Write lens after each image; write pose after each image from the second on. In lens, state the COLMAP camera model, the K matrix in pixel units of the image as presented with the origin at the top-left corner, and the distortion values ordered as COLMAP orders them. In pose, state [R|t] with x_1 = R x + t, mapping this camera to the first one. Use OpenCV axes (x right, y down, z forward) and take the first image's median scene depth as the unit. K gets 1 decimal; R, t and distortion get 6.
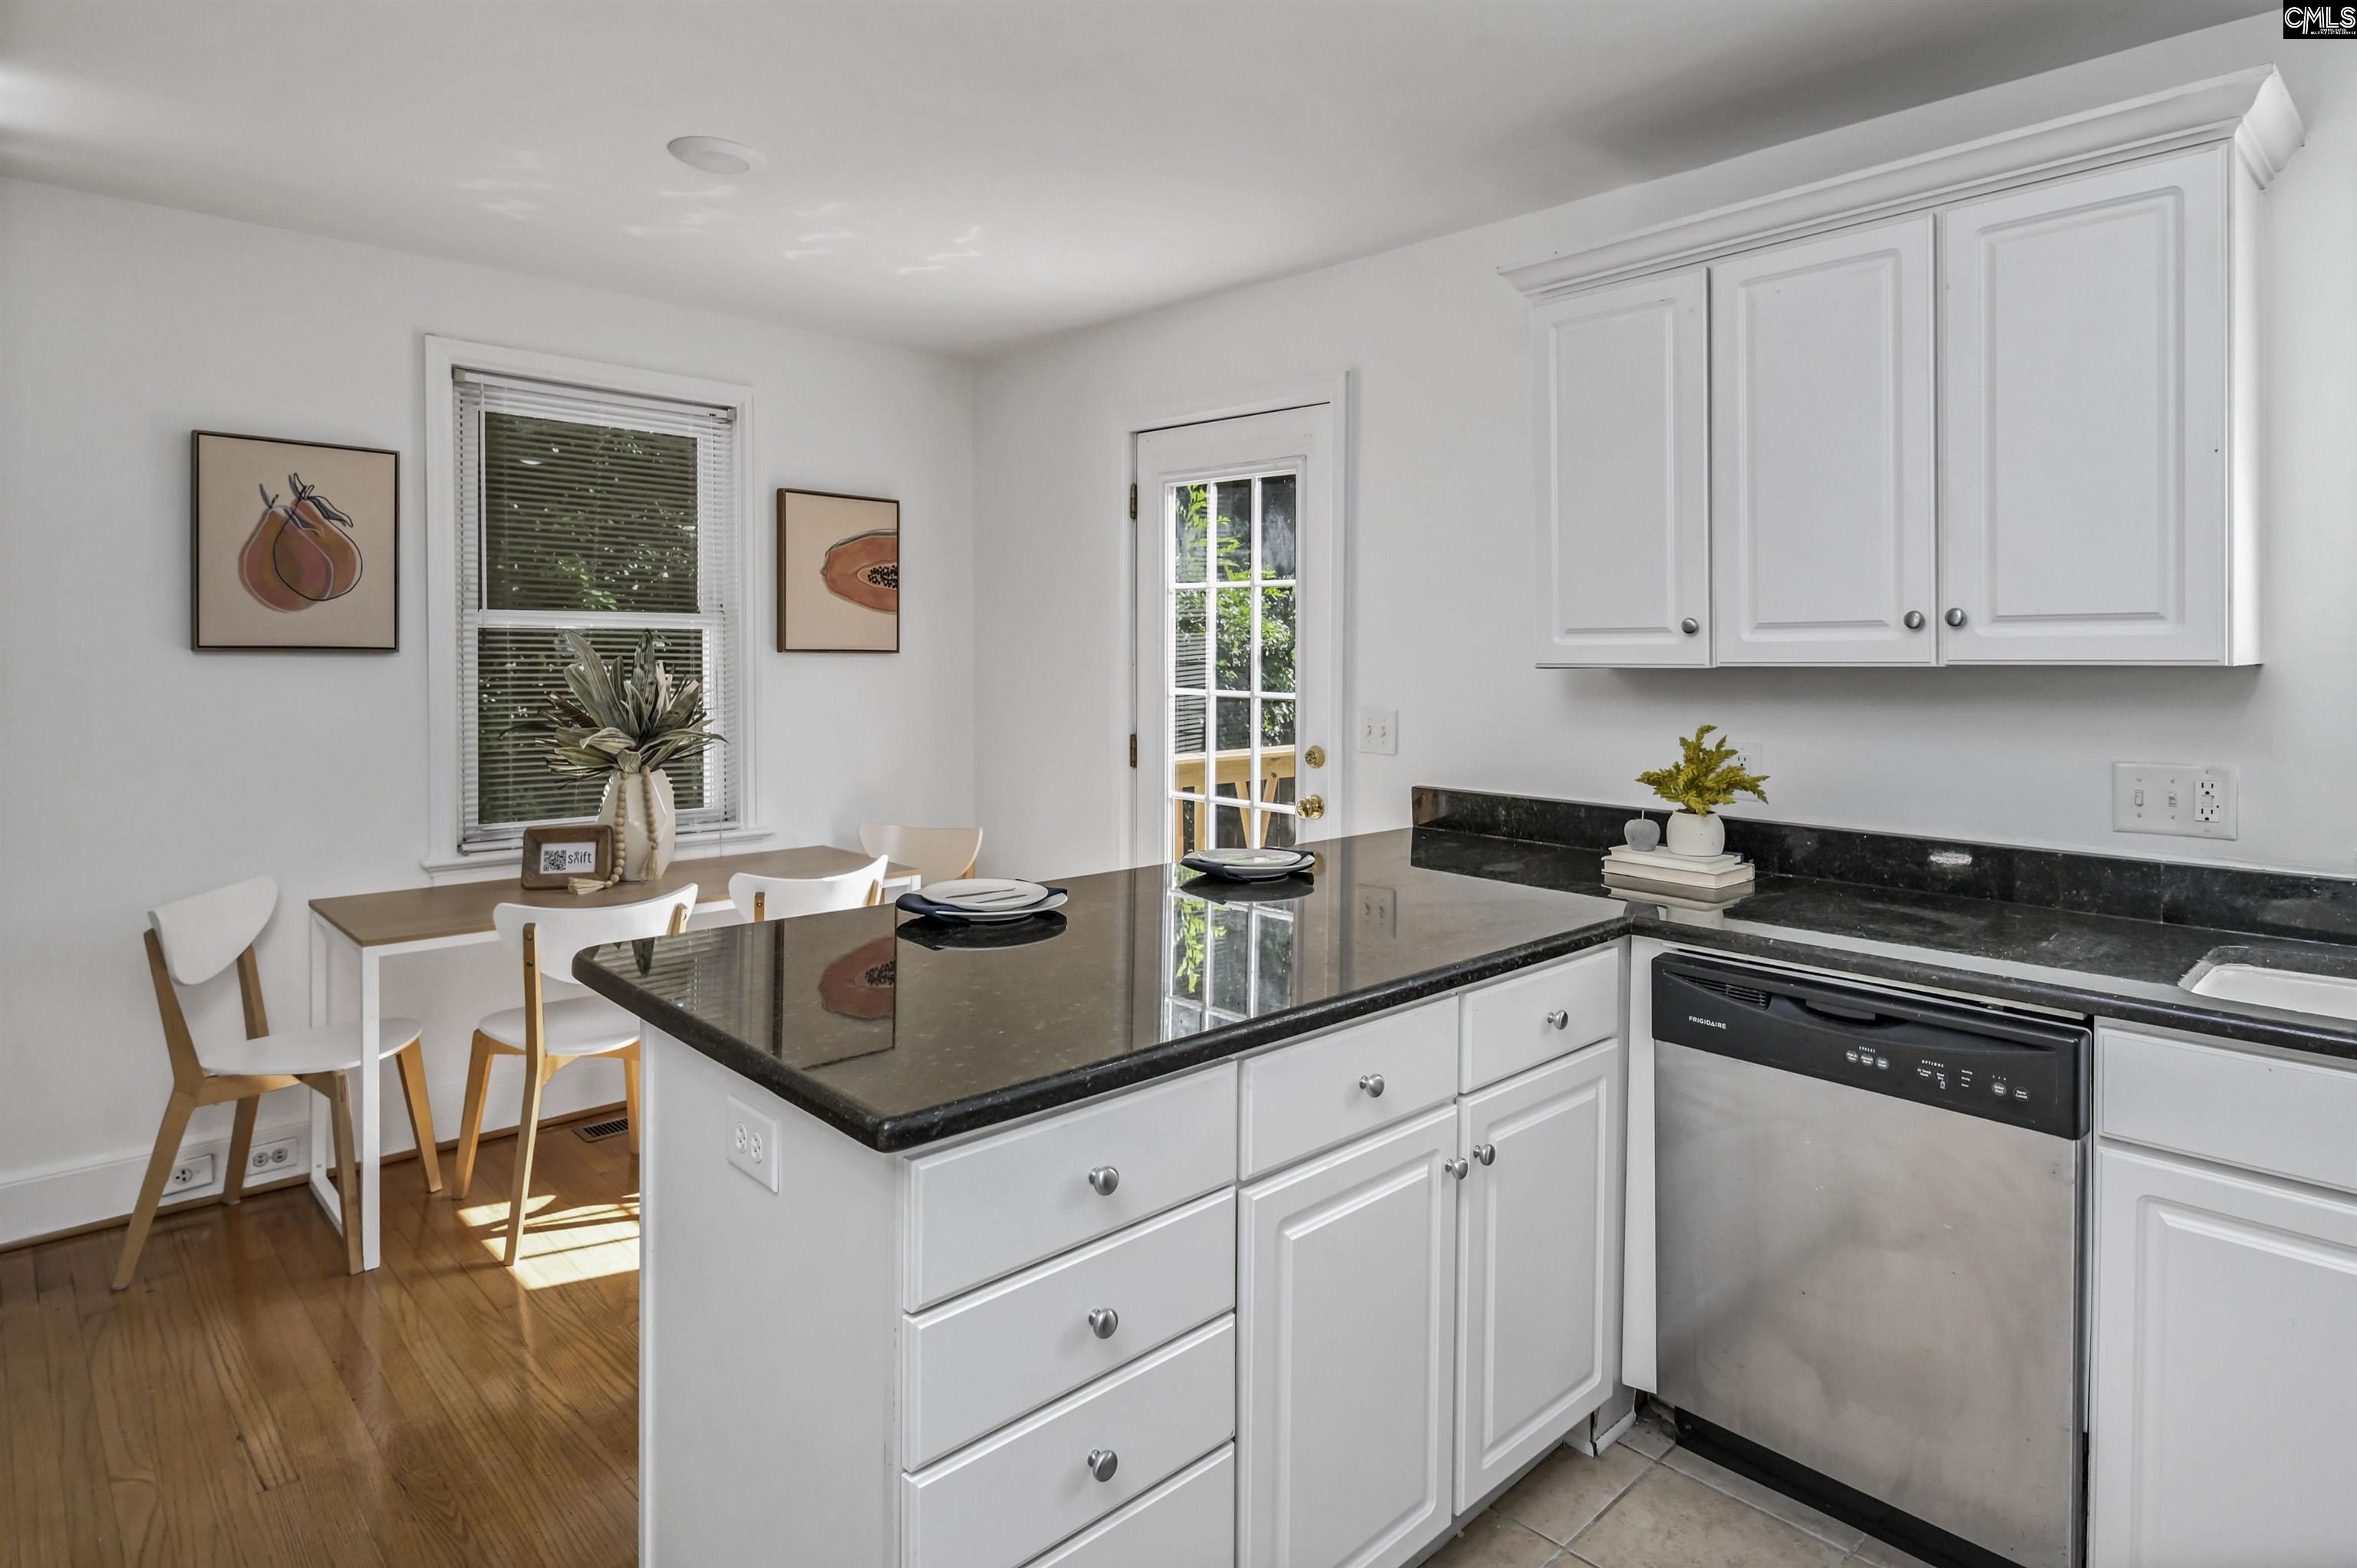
lens RADIAL K [[1325.1, 0, 1217.3], [0, 1325.1, 684.2], [0, 0, 1]] dist [-0.000759, -0.001522]
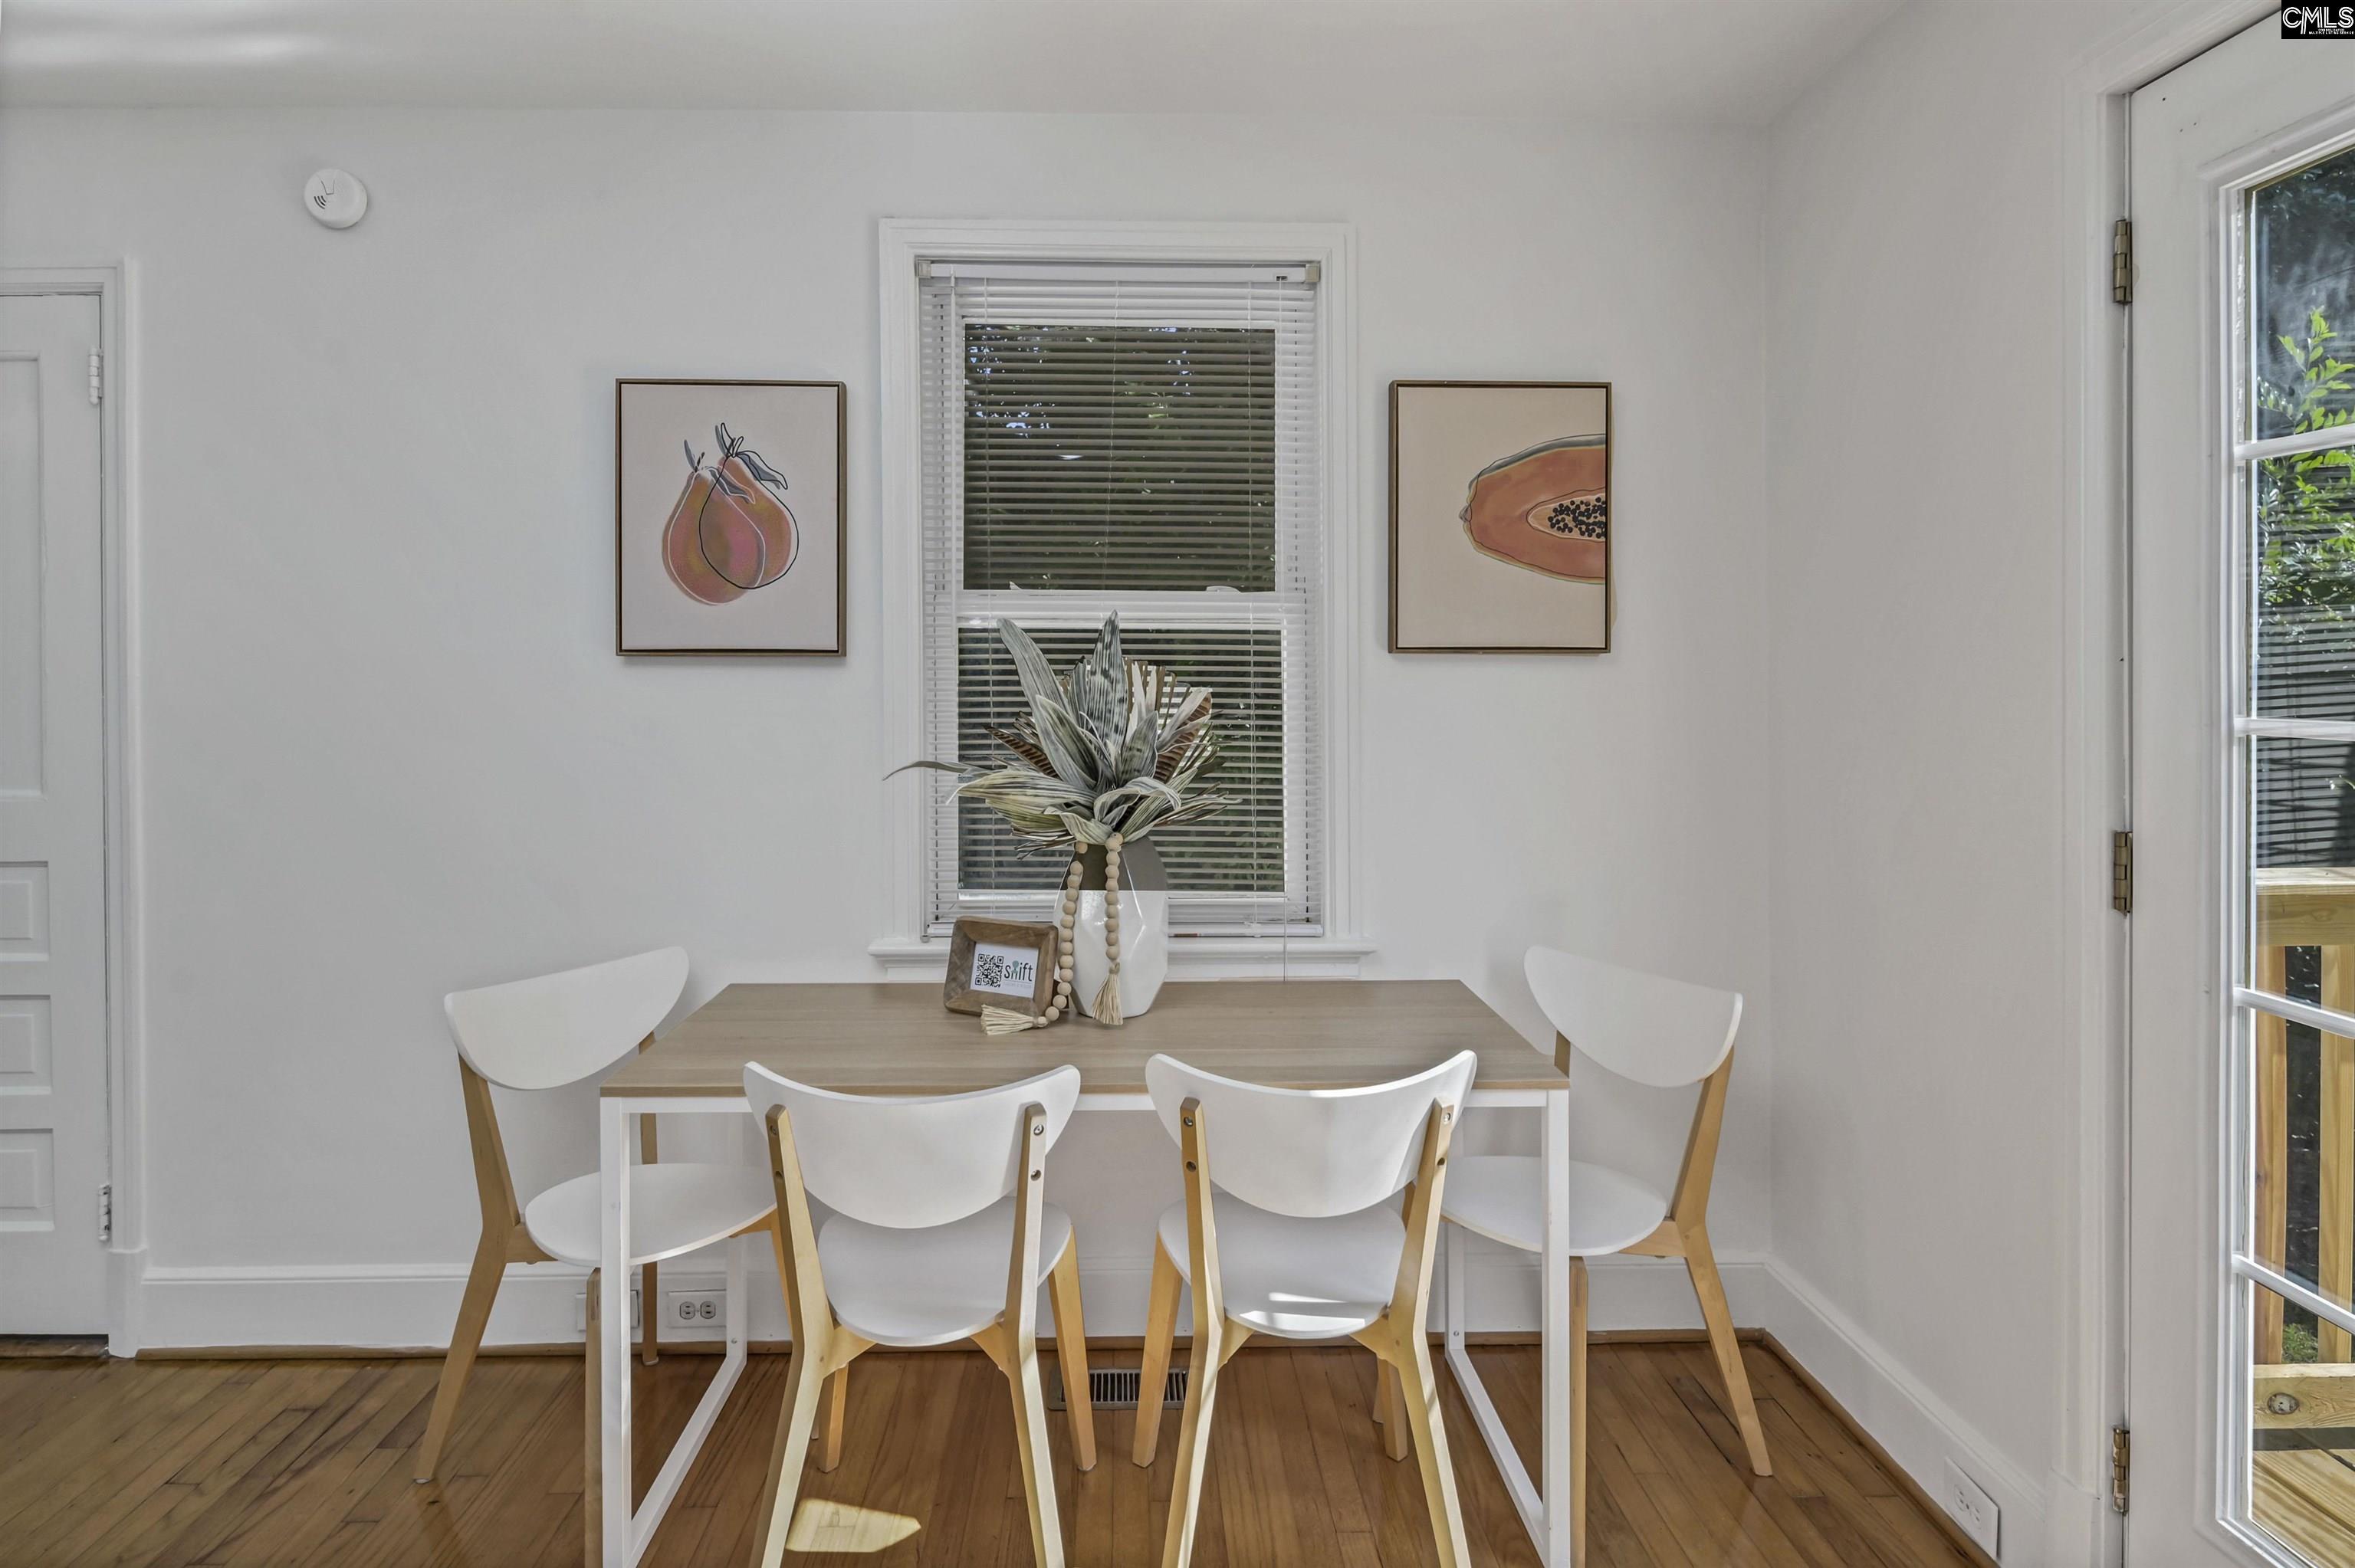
lens RADIAL K [[1263.9, 0, 1145.6], [0, 1263.9, 693.3], [0, 0, 1]] dist [-0.000530, -0.000651]
pose [[0.723747, -0.003404, -0.690057, -0.014306], [-0.009904, 0.999834, -0.015320, 0.005283], [0.689995, 0.017922, 0.723593, 0.592882]]
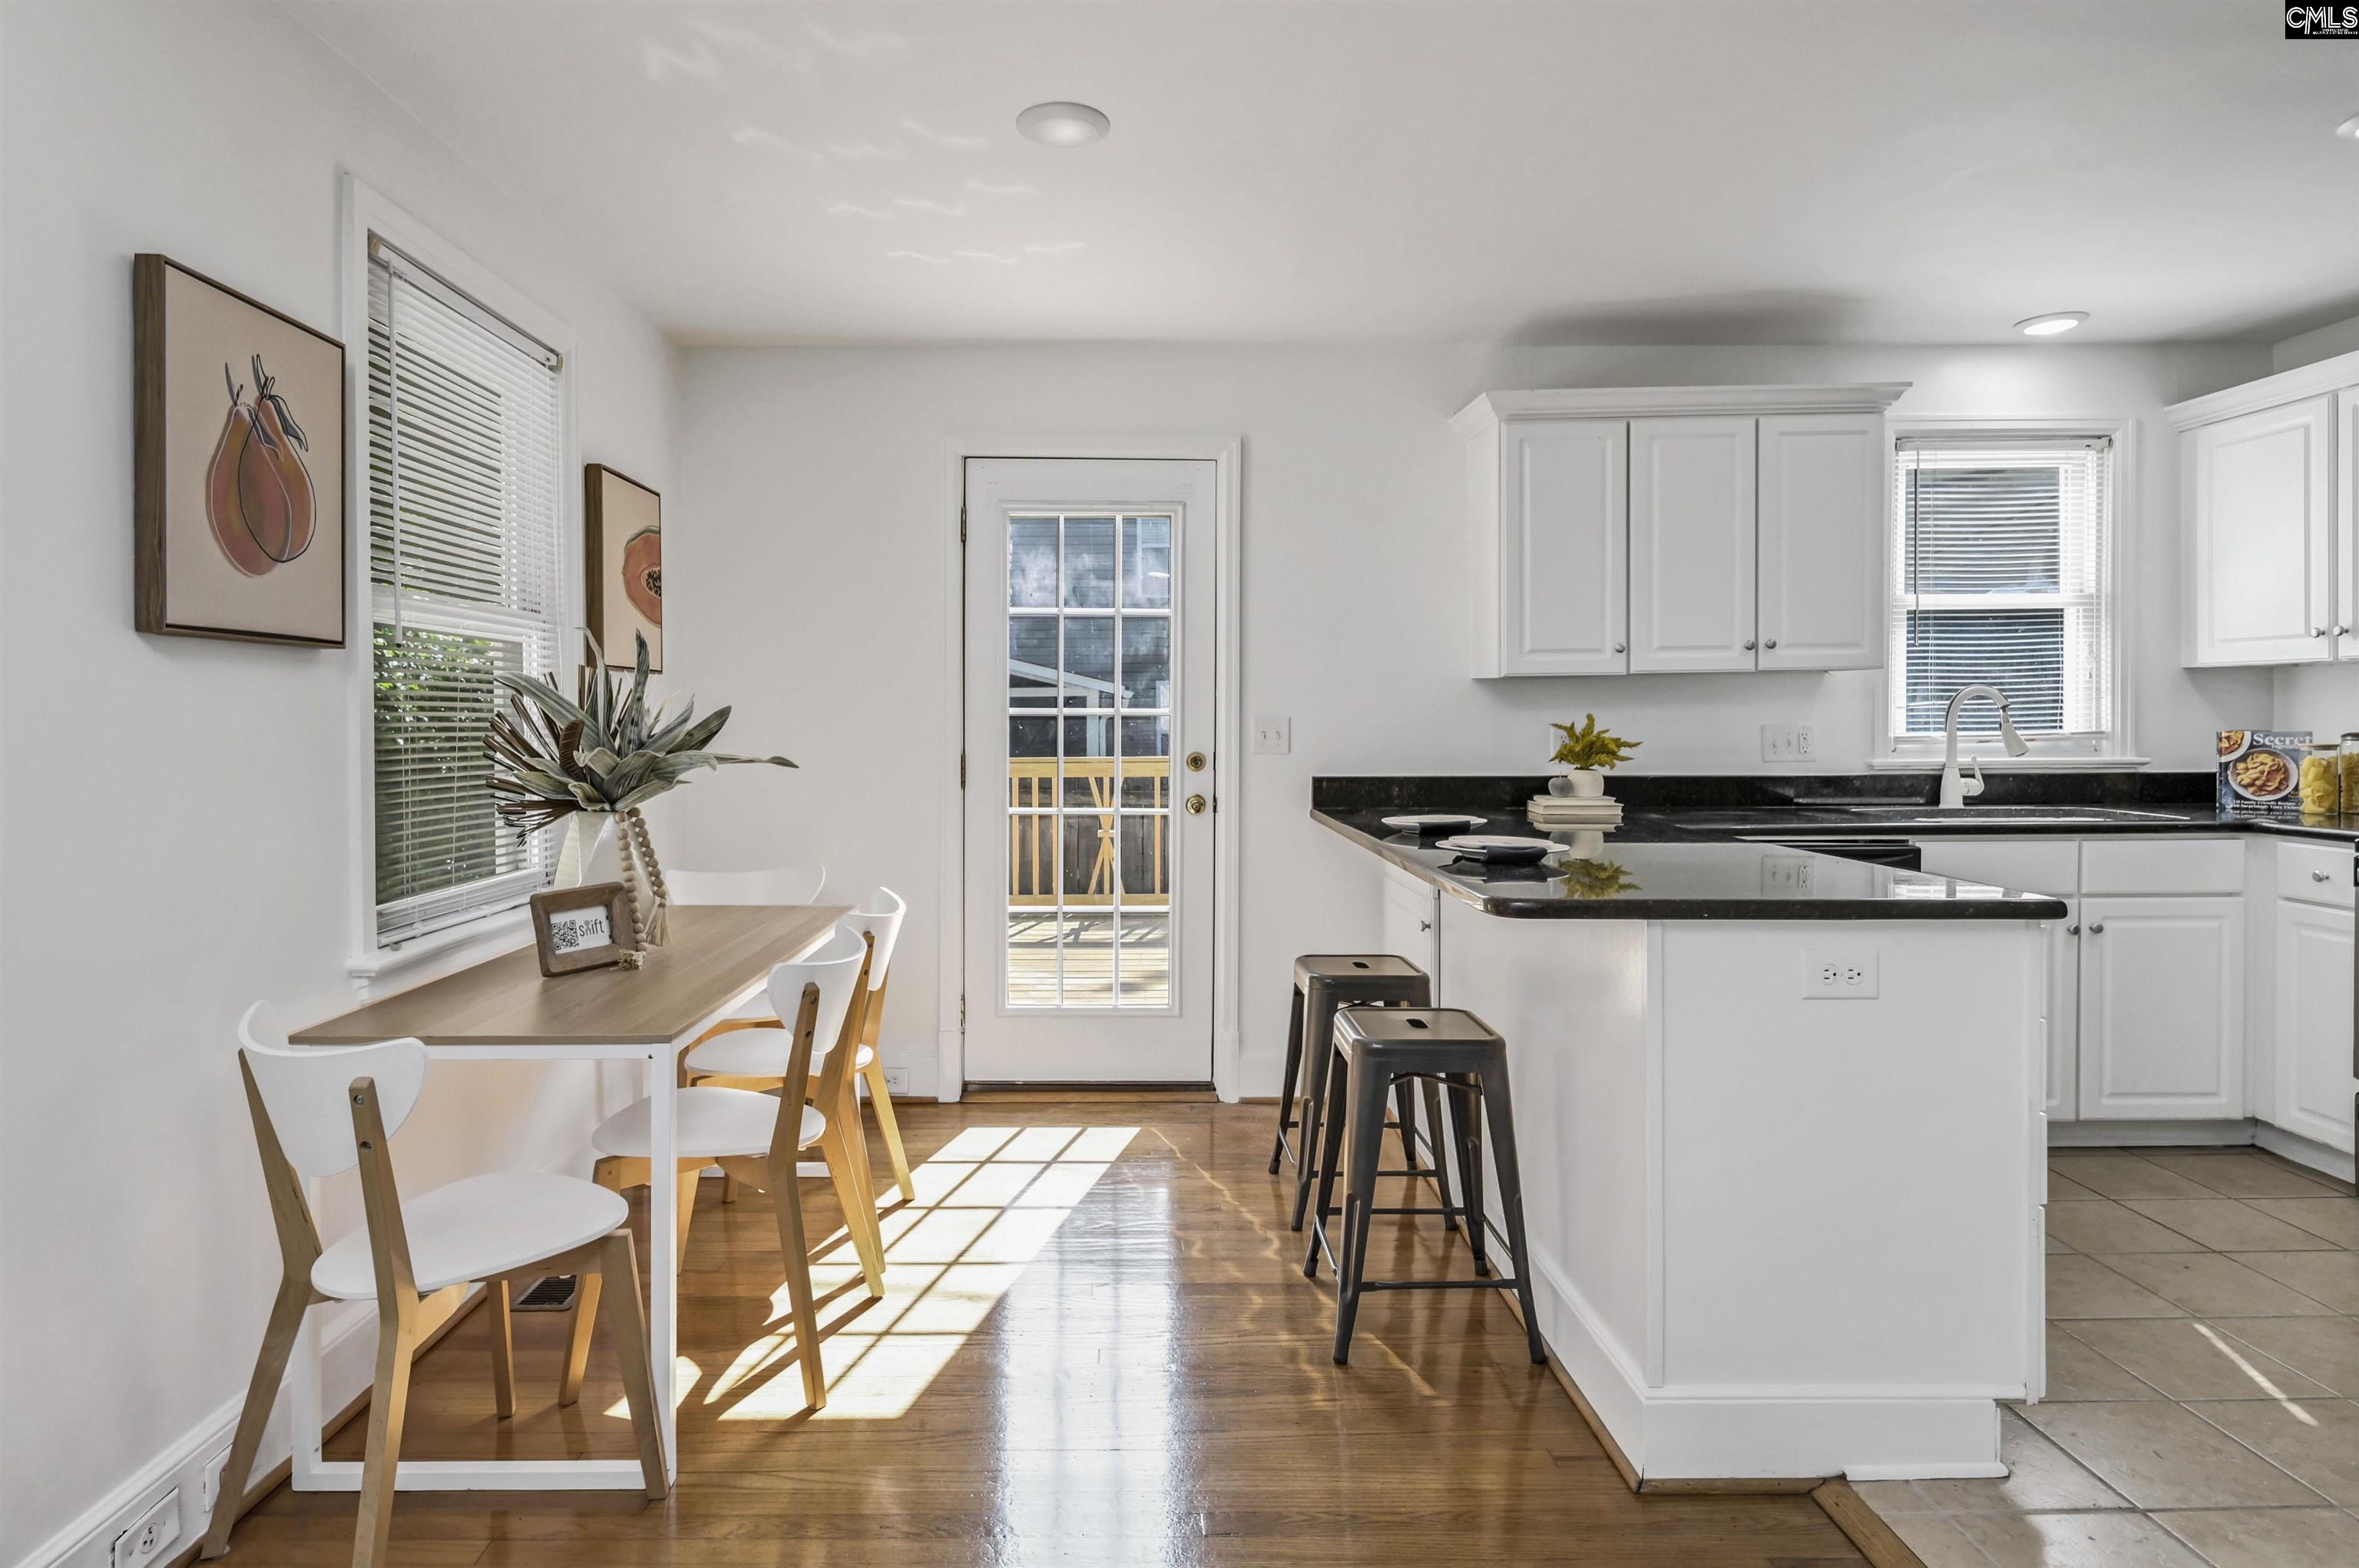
lens RADIAL K [[1292.0, 0, 1171.4], [0, 1292.0, 716.9], [0, 0, 1]] dist [-0.003346, -0.001367]
pose [[0.673086, -0.010568, 0.739489, -0.791818], [0.027919, 0.999548, -0.011127, 0.028232], [-0.739037, 0.028135, 0.673077, 0.254398]]
